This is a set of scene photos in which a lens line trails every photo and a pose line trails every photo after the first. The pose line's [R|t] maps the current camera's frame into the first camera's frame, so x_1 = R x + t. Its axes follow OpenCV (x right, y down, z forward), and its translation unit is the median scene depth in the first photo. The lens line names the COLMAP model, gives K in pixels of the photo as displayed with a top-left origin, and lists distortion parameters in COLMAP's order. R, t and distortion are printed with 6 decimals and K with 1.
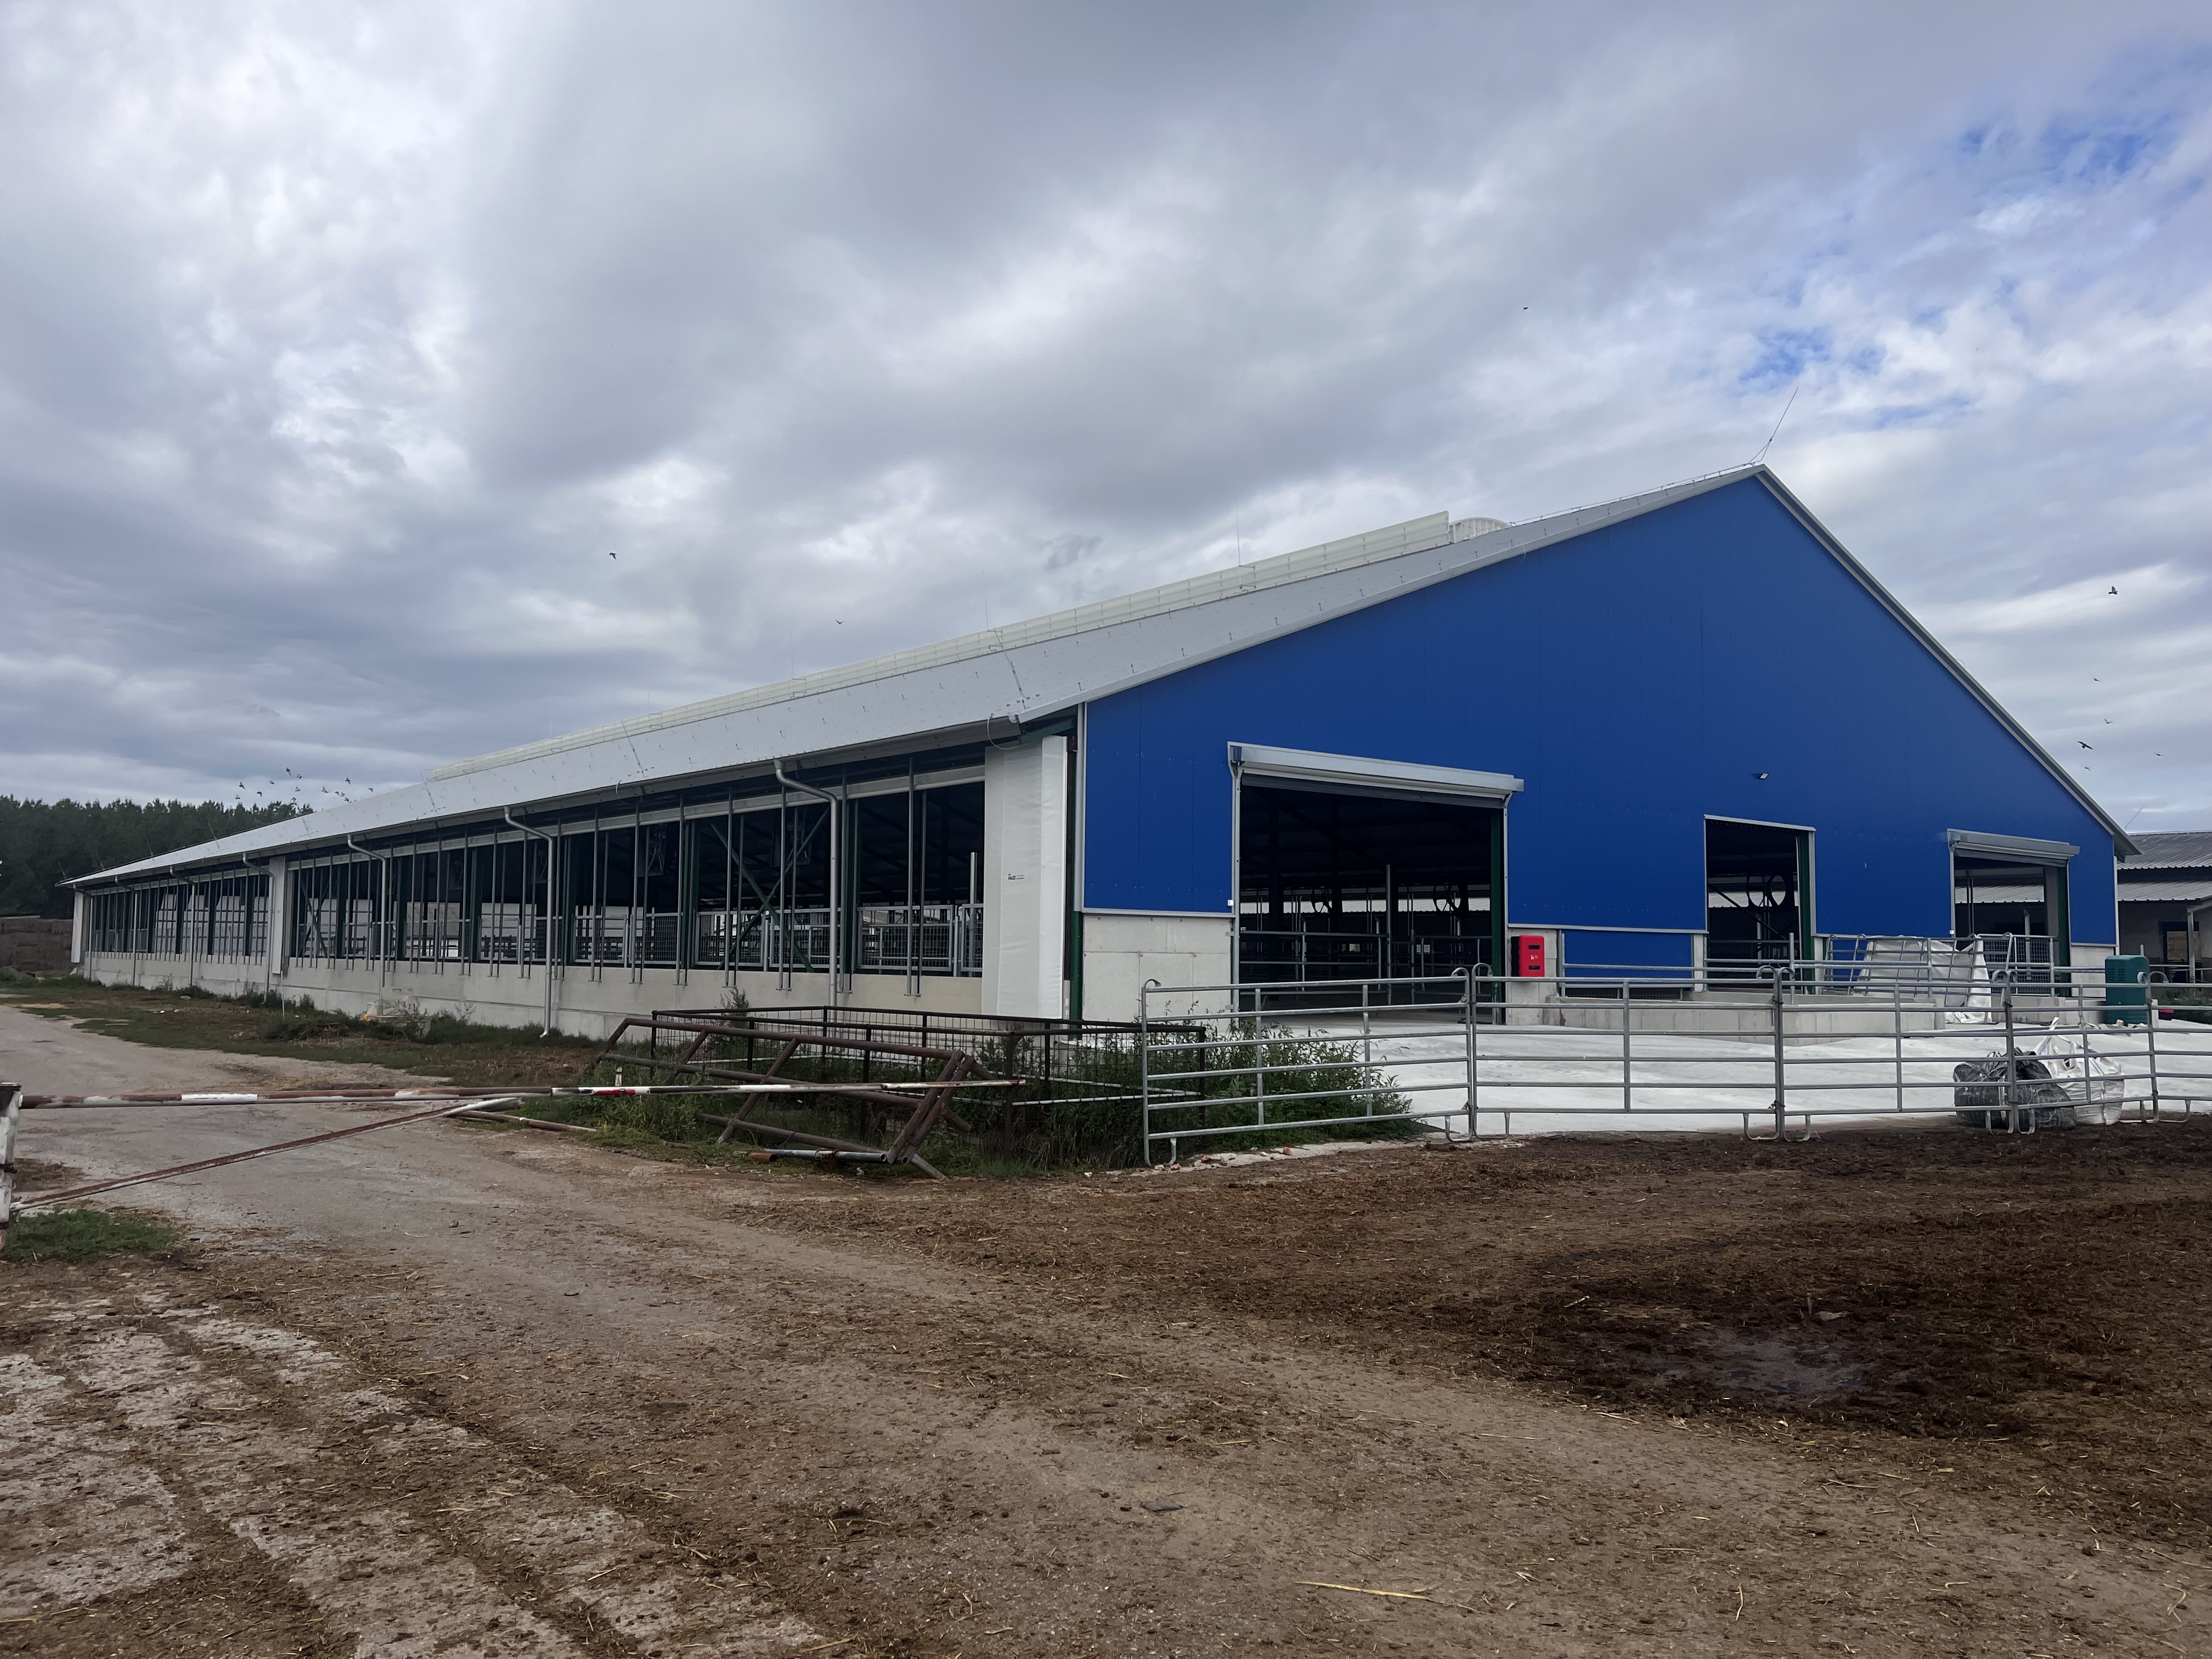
lens RADIAL K [[1665.9, 0, 1101.5], [0, 1665.9, 791.2], [0, 0, 1]] dist [0.103869, -0.085539]
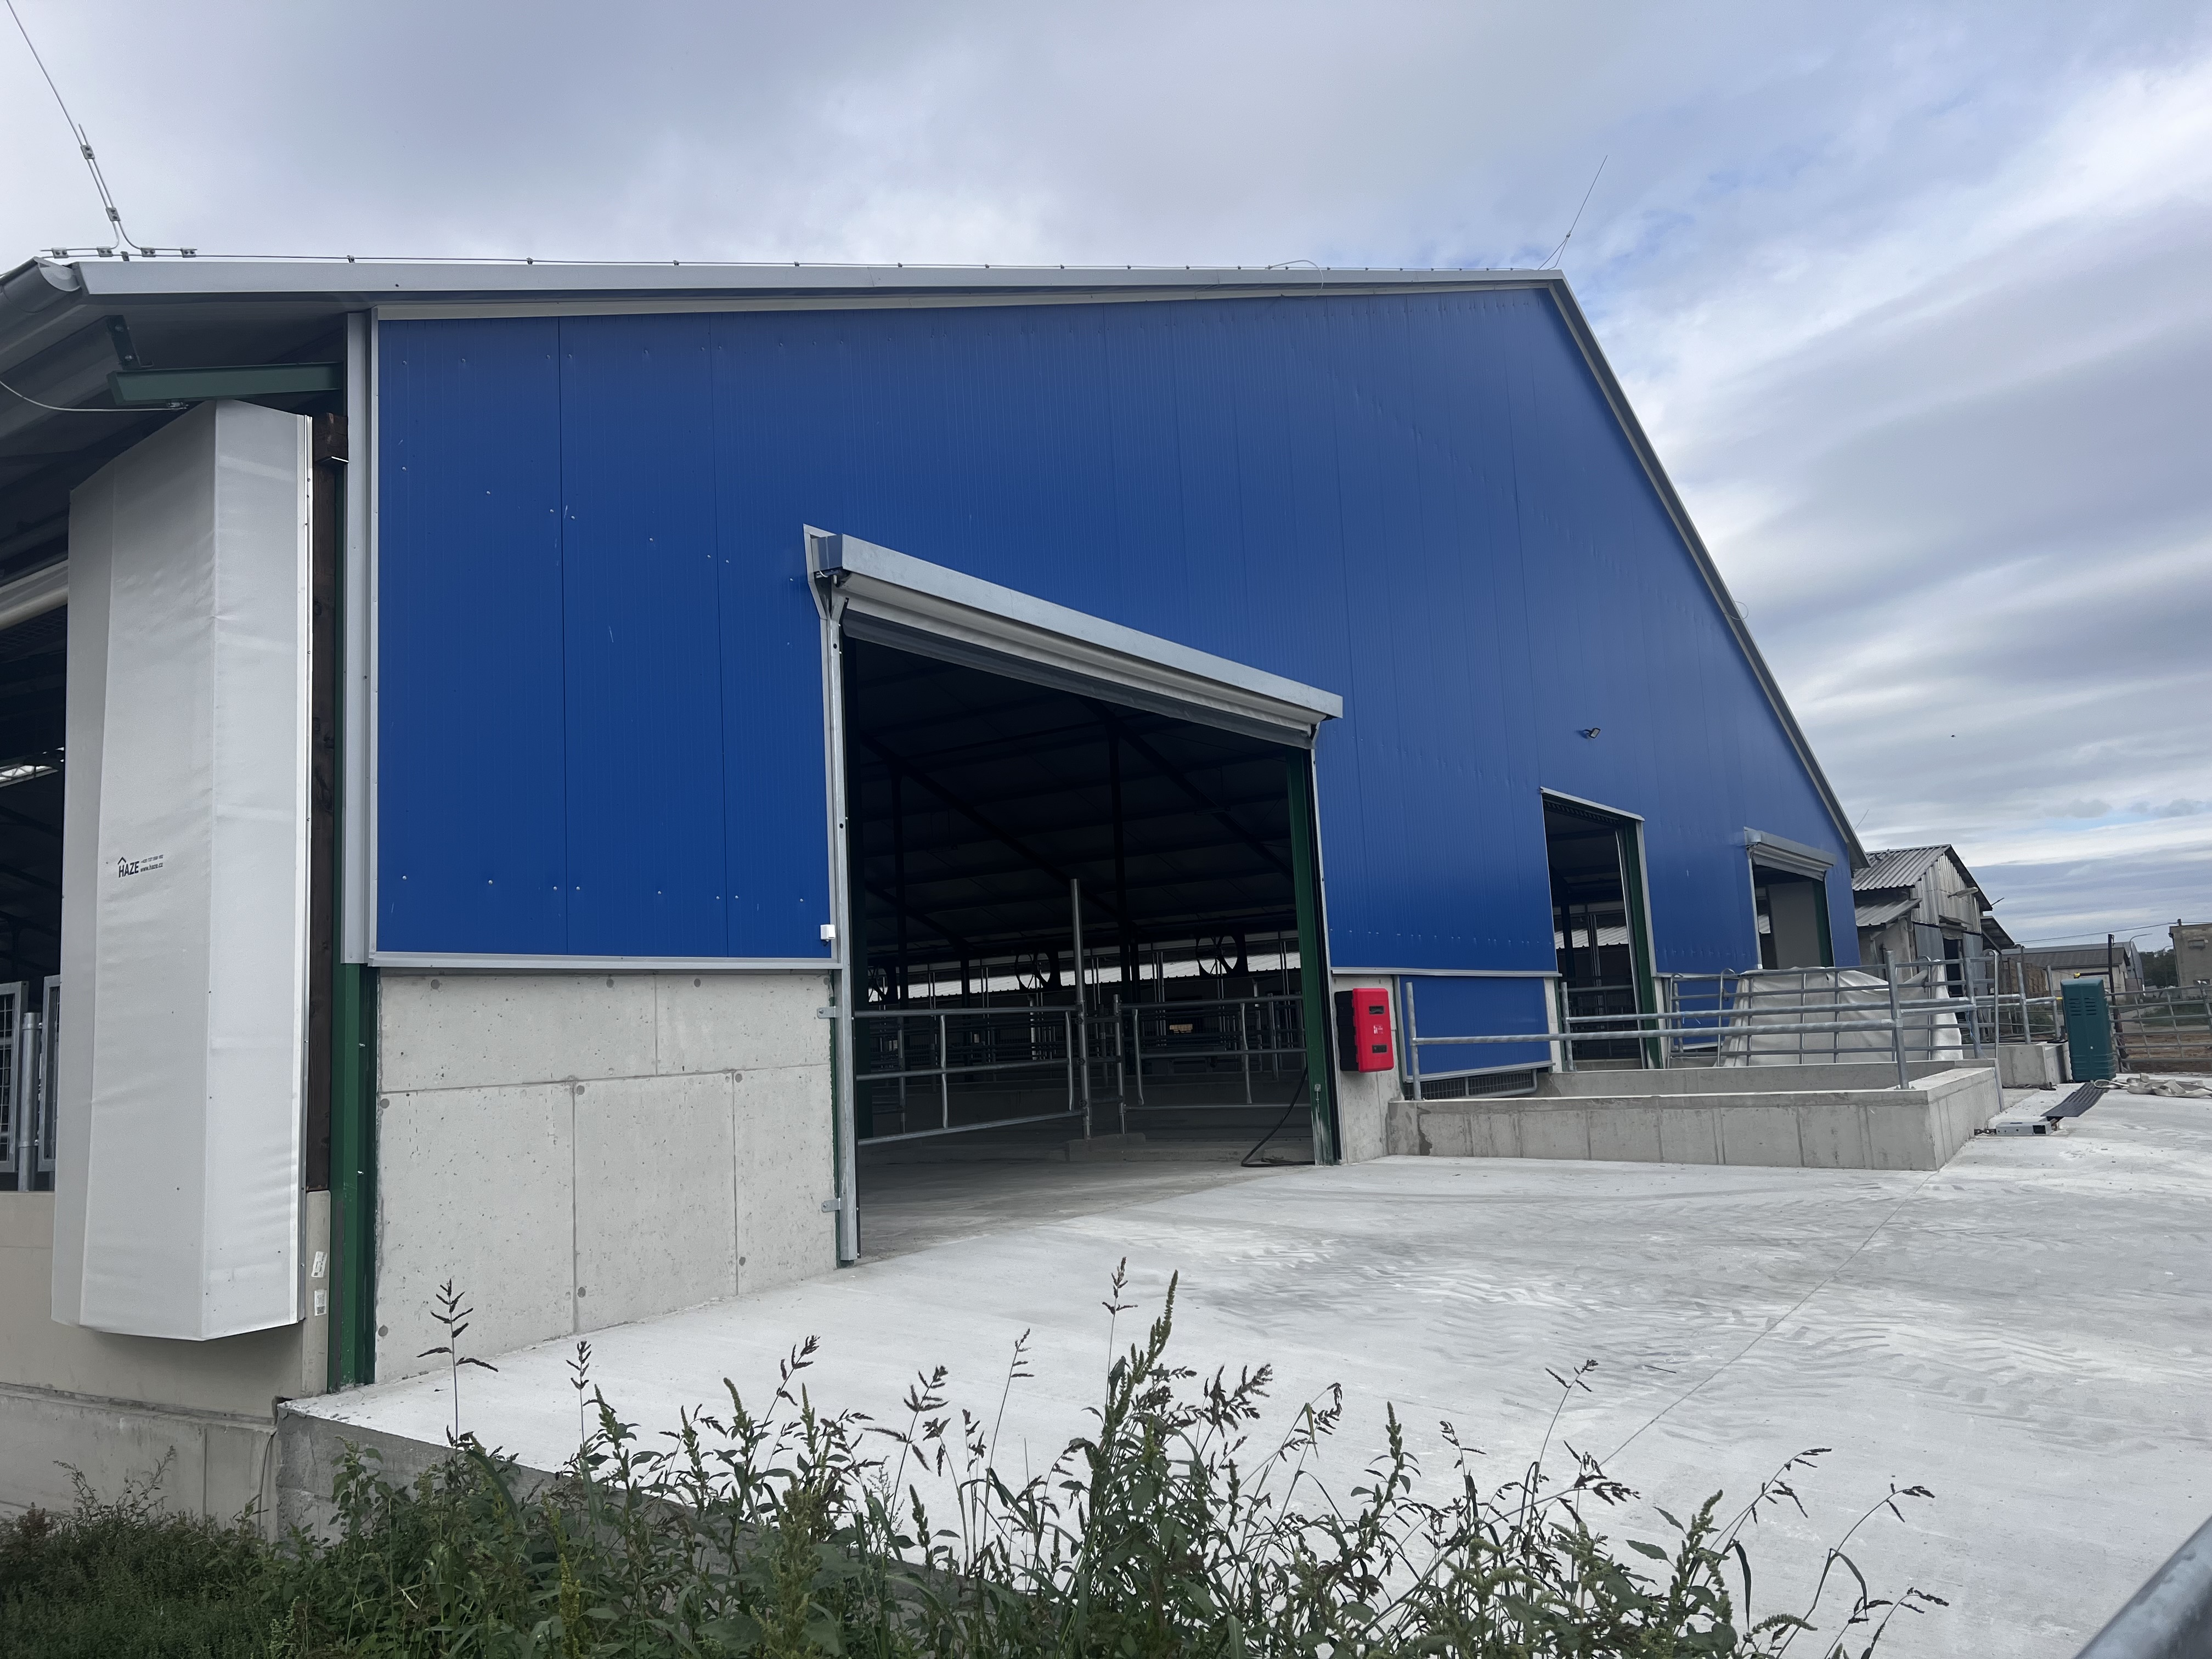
lens RADIAL K [[1665.9, 0, 1101.5], [0, 1665.9, 791.2], [0, 0, 1]] dist [0.103869, -0.085539]
pose [[0.954329, -0.019750, 0.298105, 0.019894], [0.037670, 0.997804, -0.054486, 0.049868], [-0.296374, 0.063227, 0.952977, 0.524613]]
